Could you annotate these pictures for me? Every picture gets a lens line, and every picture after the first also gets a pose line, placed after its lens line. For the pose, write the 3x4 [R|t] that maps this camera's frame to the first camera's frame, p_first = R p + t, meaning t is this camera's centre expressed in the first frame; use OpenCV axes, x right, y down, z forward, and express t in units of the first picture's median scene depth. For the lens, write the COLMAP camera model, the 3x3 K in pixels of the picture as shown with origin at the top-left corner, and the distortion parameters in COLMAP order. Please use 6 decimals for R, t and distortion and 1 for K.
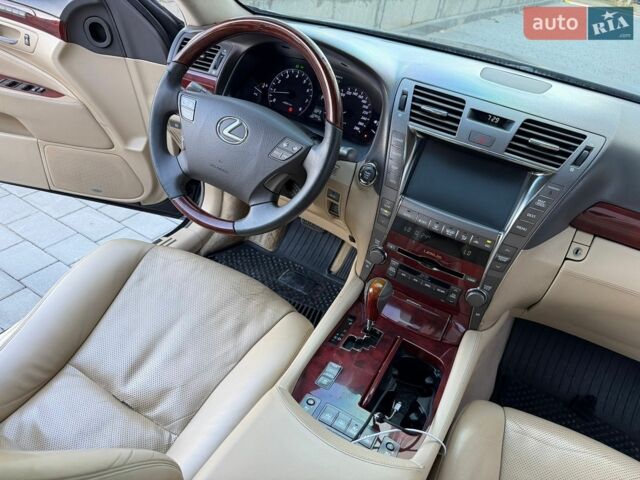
lens RADIAL K [[461.9, 0, 314.3], [0, 461.9, 248.1], [0, 0, 1]] dist [0.047726, -0.071515]
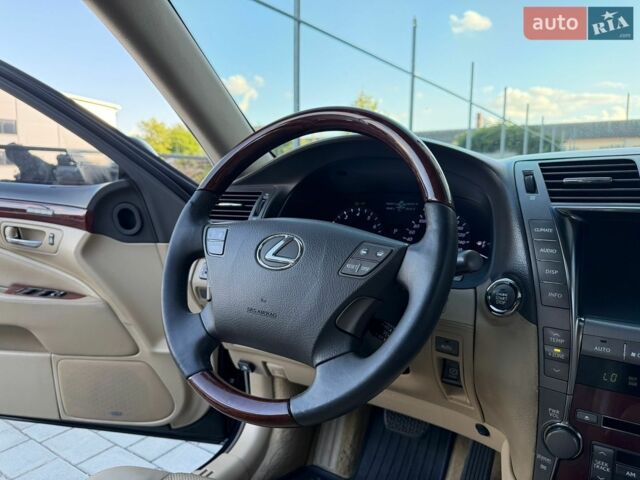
lens RADIAL K [[461.9, 0, 314.3], [0, 461.9, 248.1], [0, 0, 1]] dist [0.047726, -0.071515]
pose [[0.987154, -0.139967, -0.077042, -0.068401], [0.087863, 0.878329, -0.469913, 0.046470], [0.133441, 0.457108, 0.879344, 0.387864]]
